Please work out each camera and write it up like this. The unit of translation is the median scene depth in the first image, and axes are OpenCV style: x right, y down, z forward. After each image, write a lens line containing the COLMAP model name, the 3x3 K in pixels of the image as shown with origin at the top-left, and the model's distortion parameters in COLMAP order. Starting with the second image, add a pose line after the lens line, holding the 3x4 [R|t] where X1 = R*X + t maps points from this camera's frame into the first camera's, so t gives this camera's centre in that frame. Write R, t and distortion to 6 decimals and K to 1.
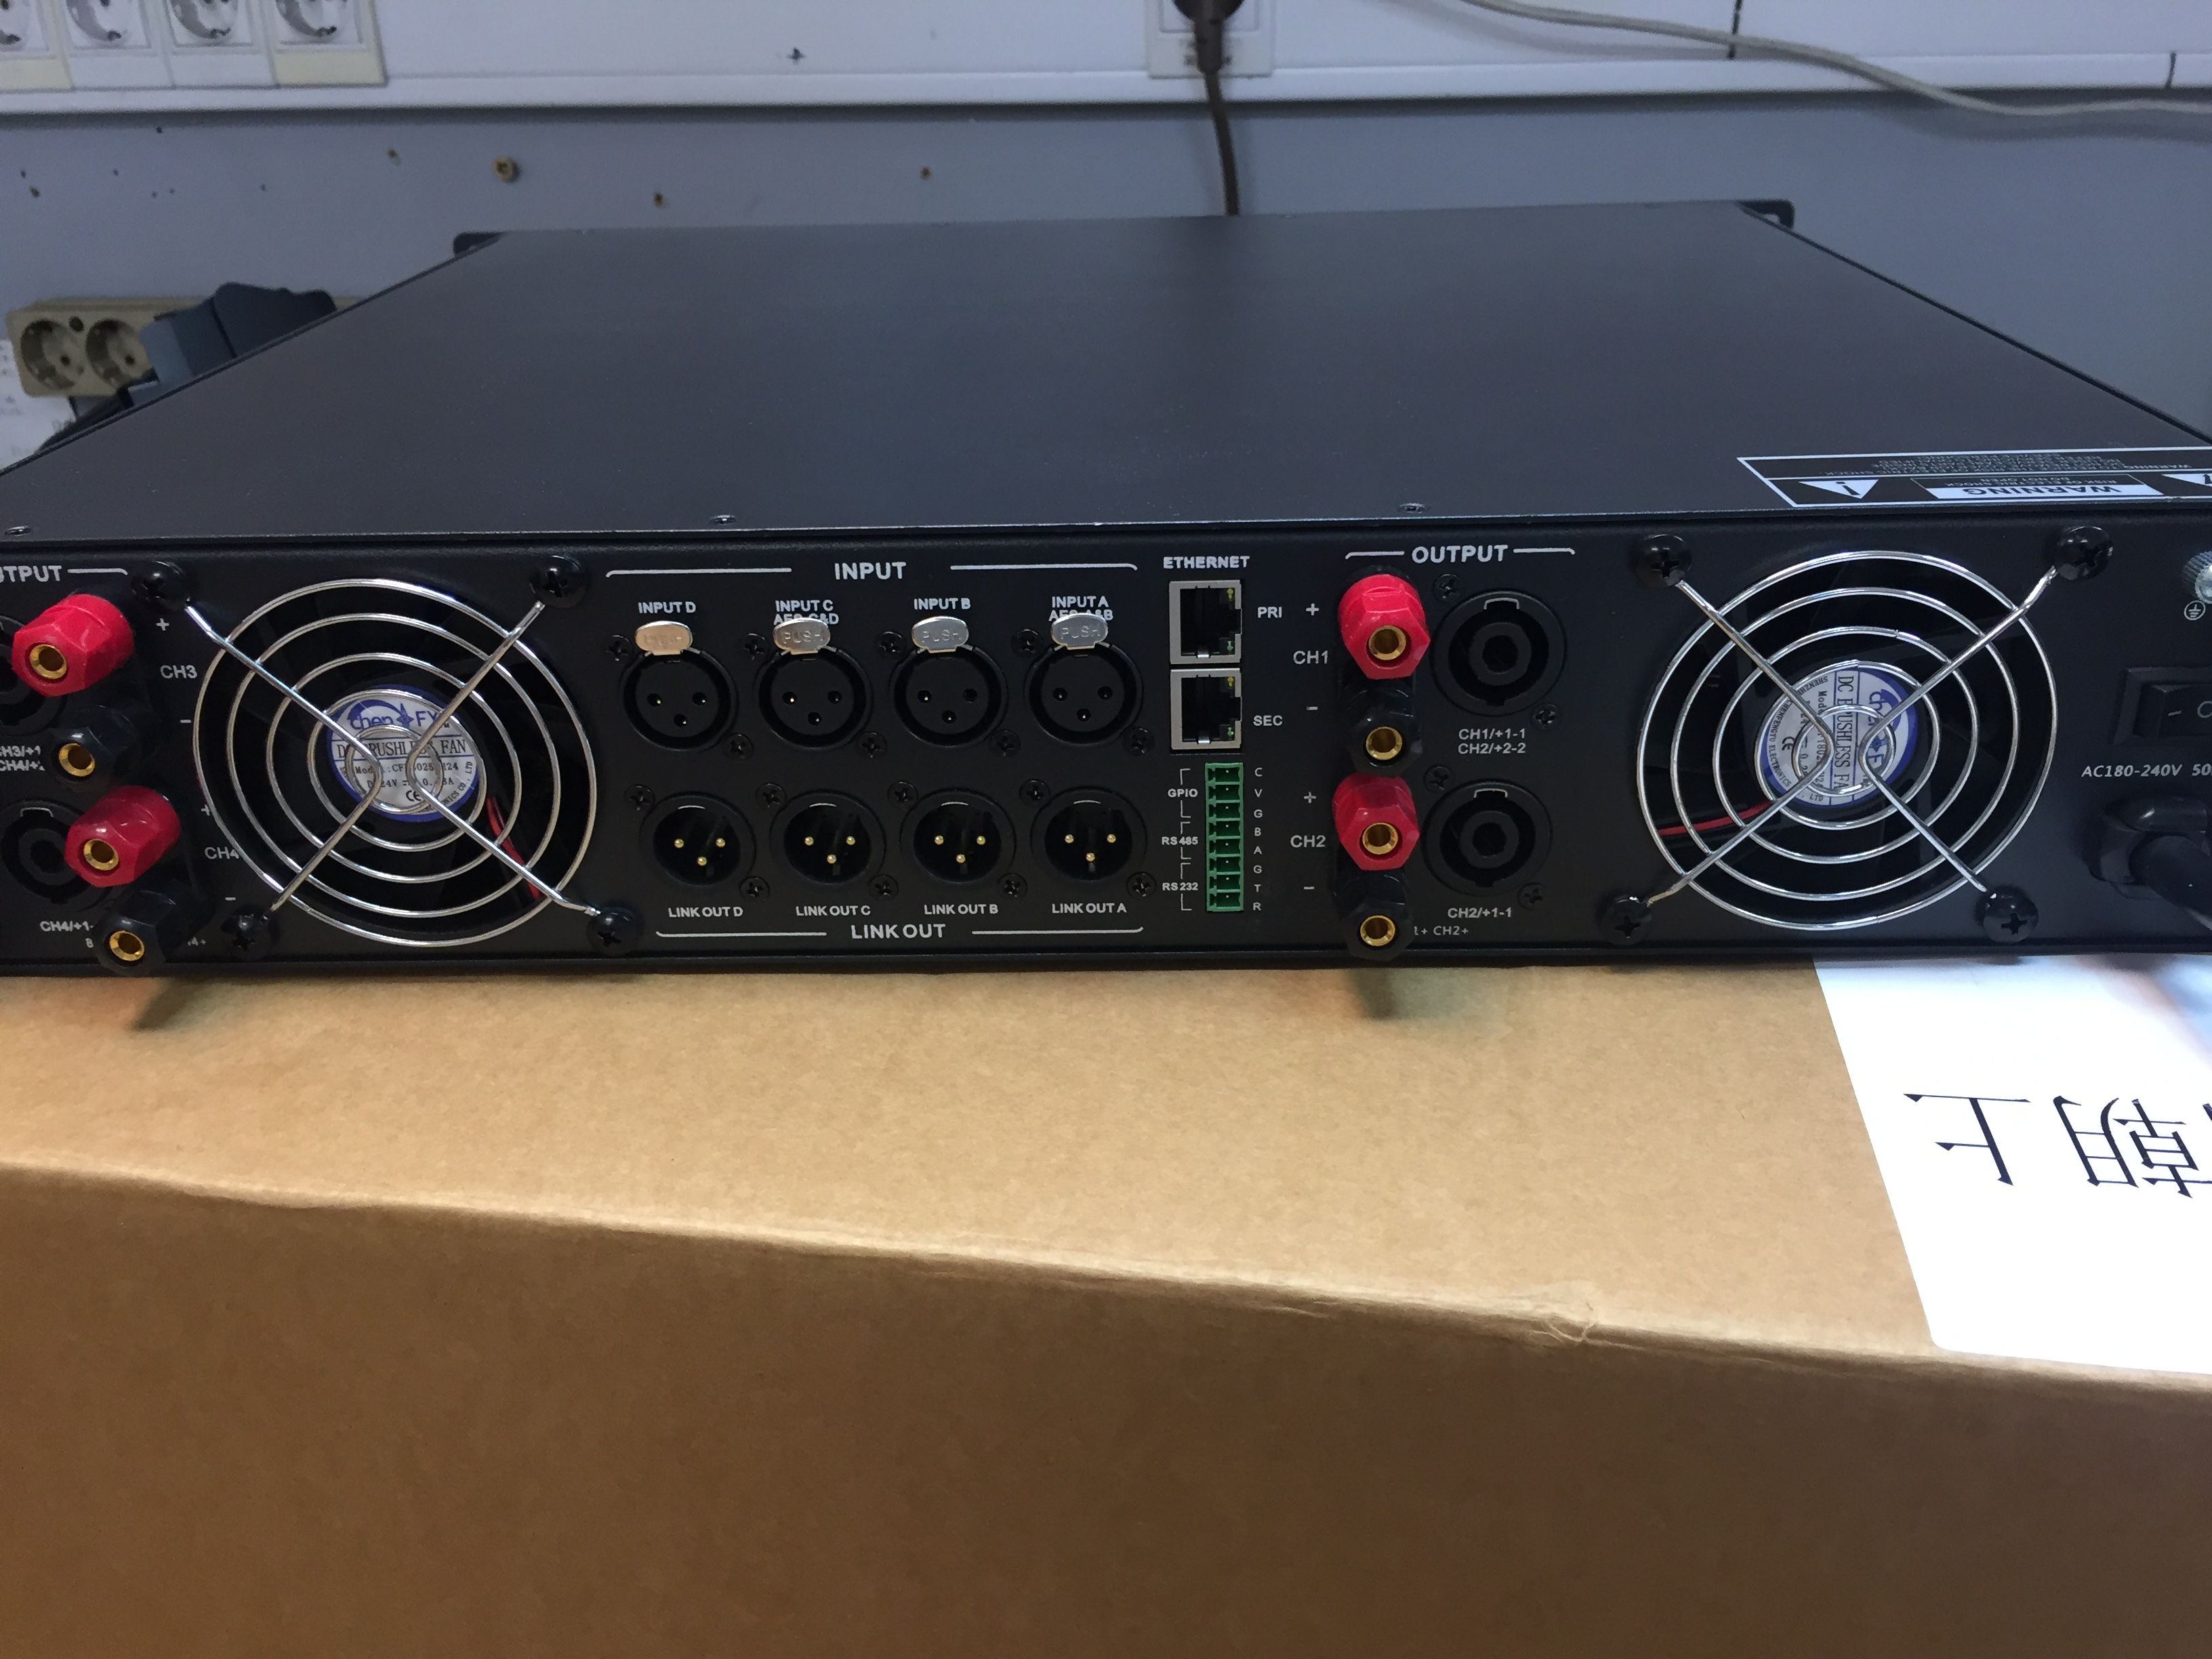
lens RADIAL K [[1852.2, 0, 1106.0], [0, 1852.2, 829.5], [0, 0, 1]] dist [0.065694, -0.115273]
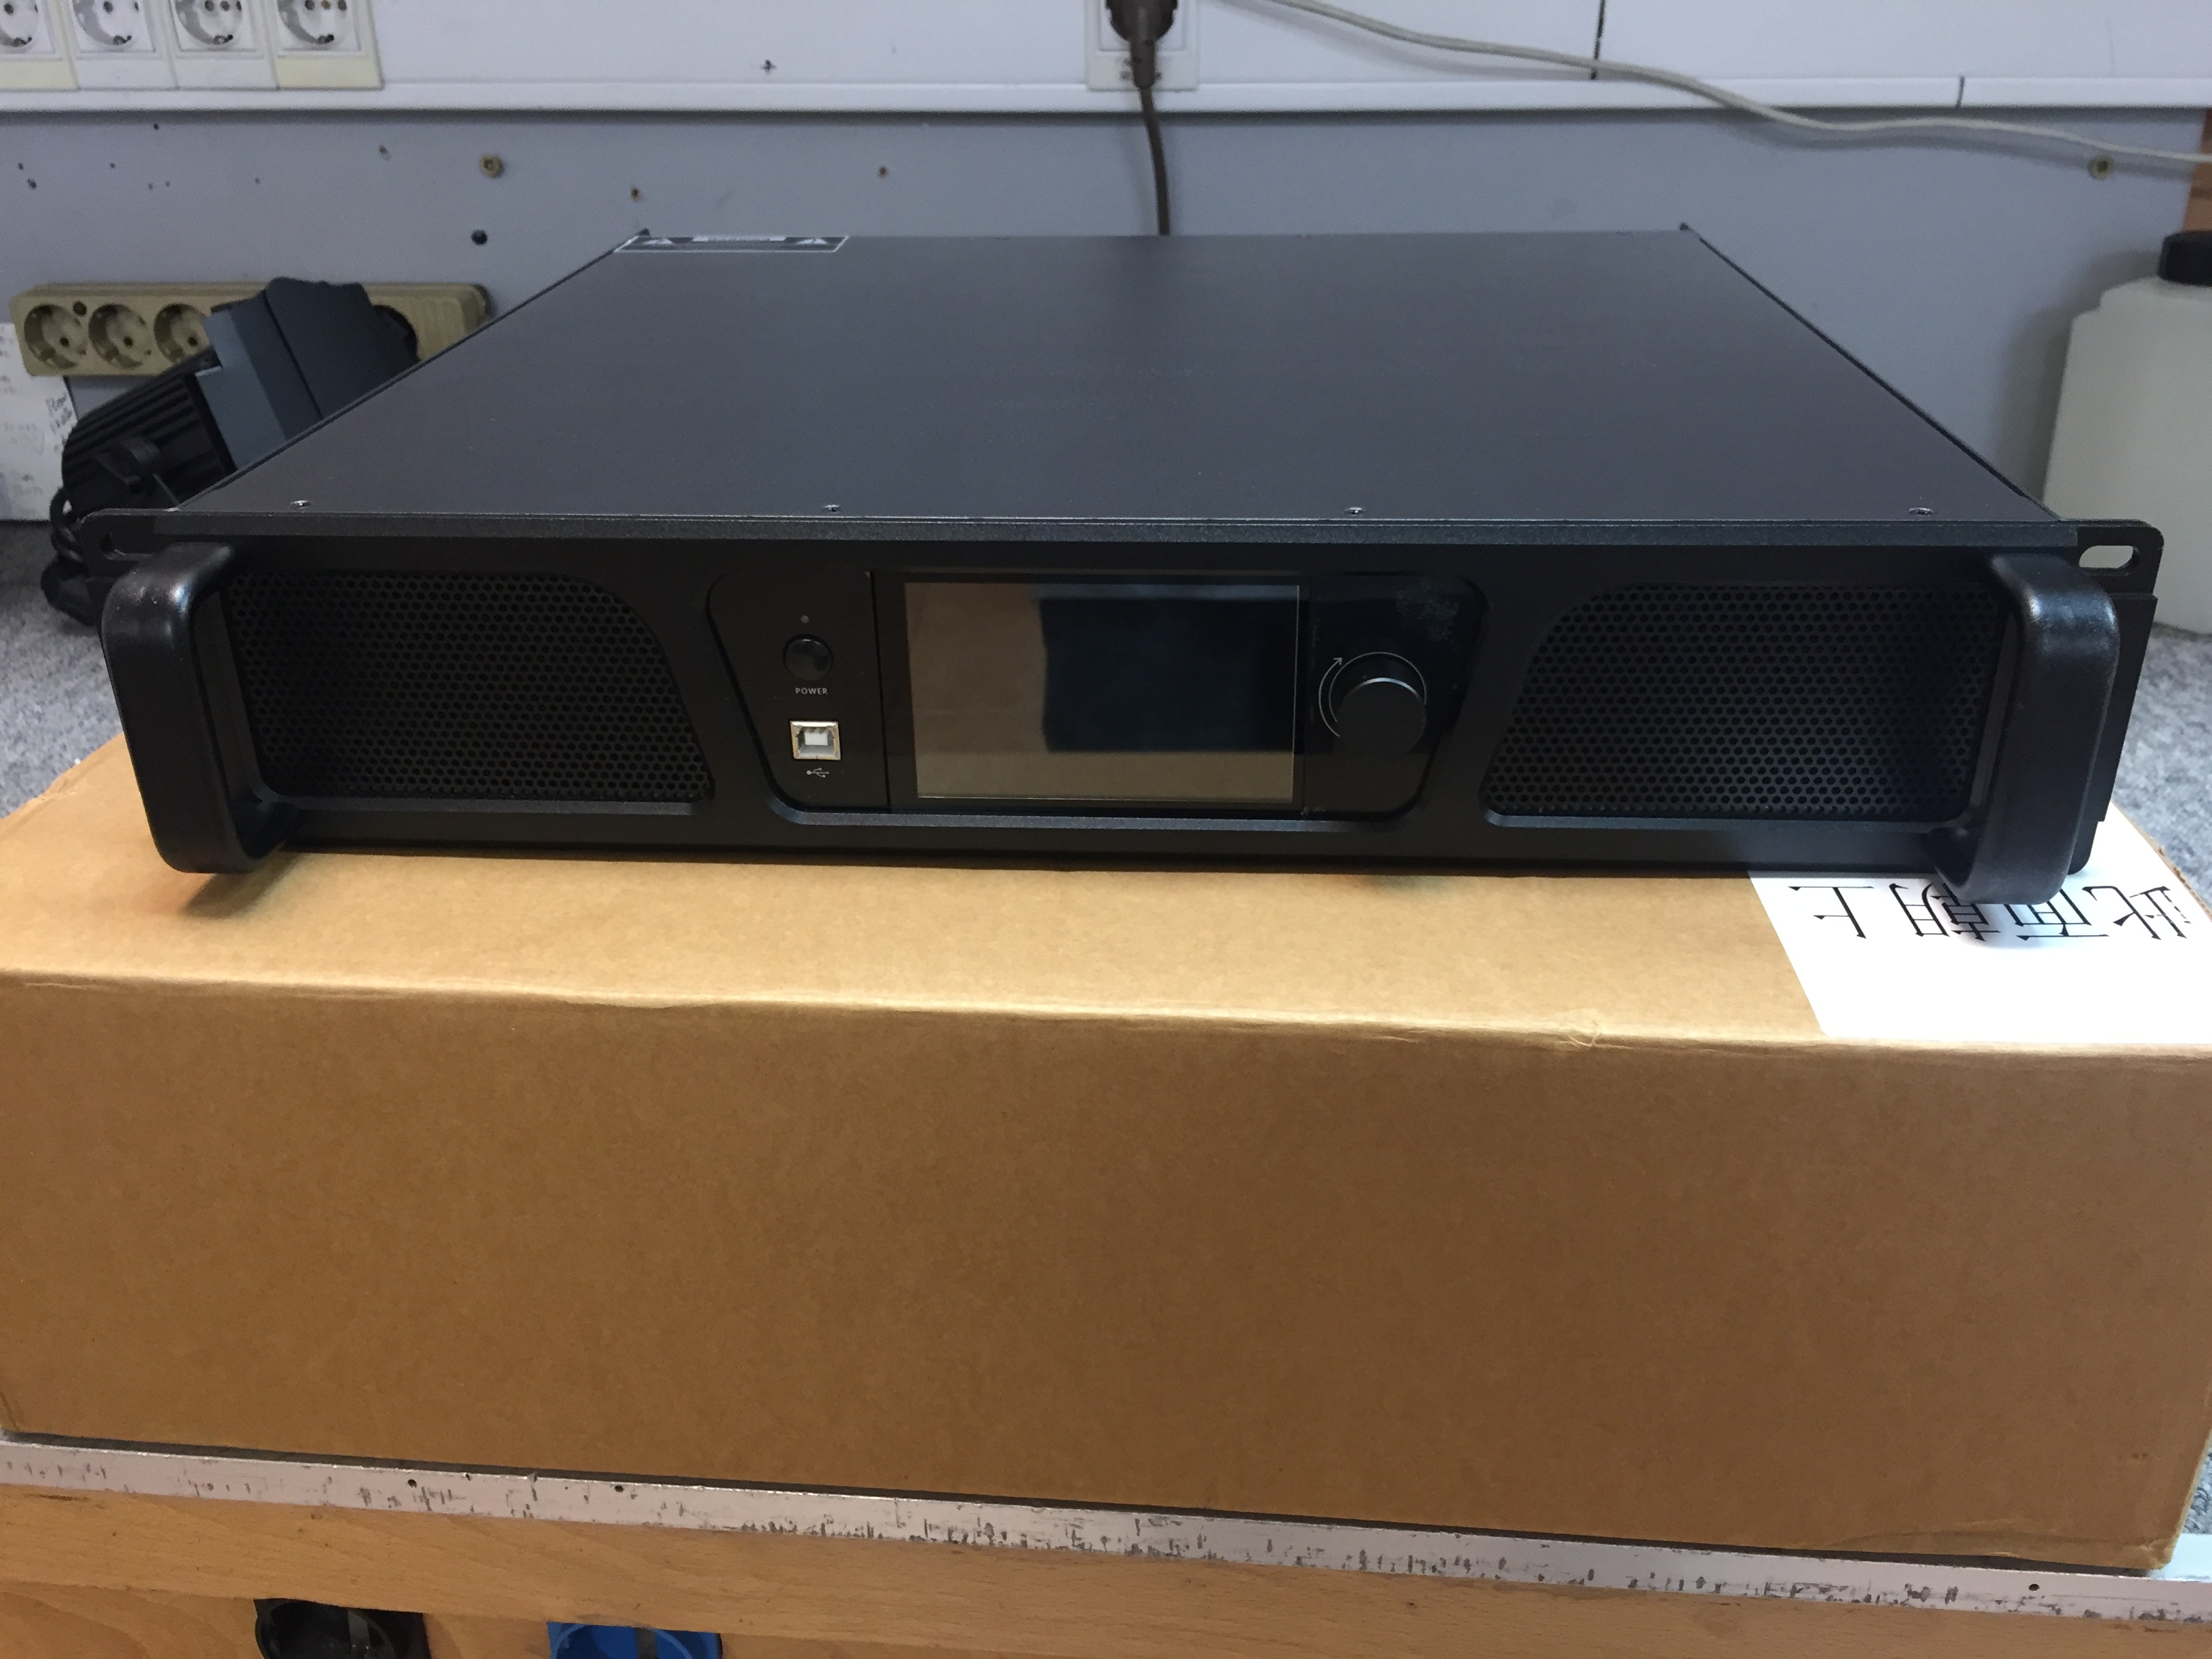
lens RADIAL K [[1897.5, 0, 1082.6], [0, 1897.5, 814.5], [0, 0, 1]] dist [0.068648, -0.118668]
pose [[0.995341, -0.031006, 0.091292, -0.233845], [0.029531, 0.999411, 0.017458, 0.043786], [-0.091780, -0.014681, 0.995671, -0.390860]]
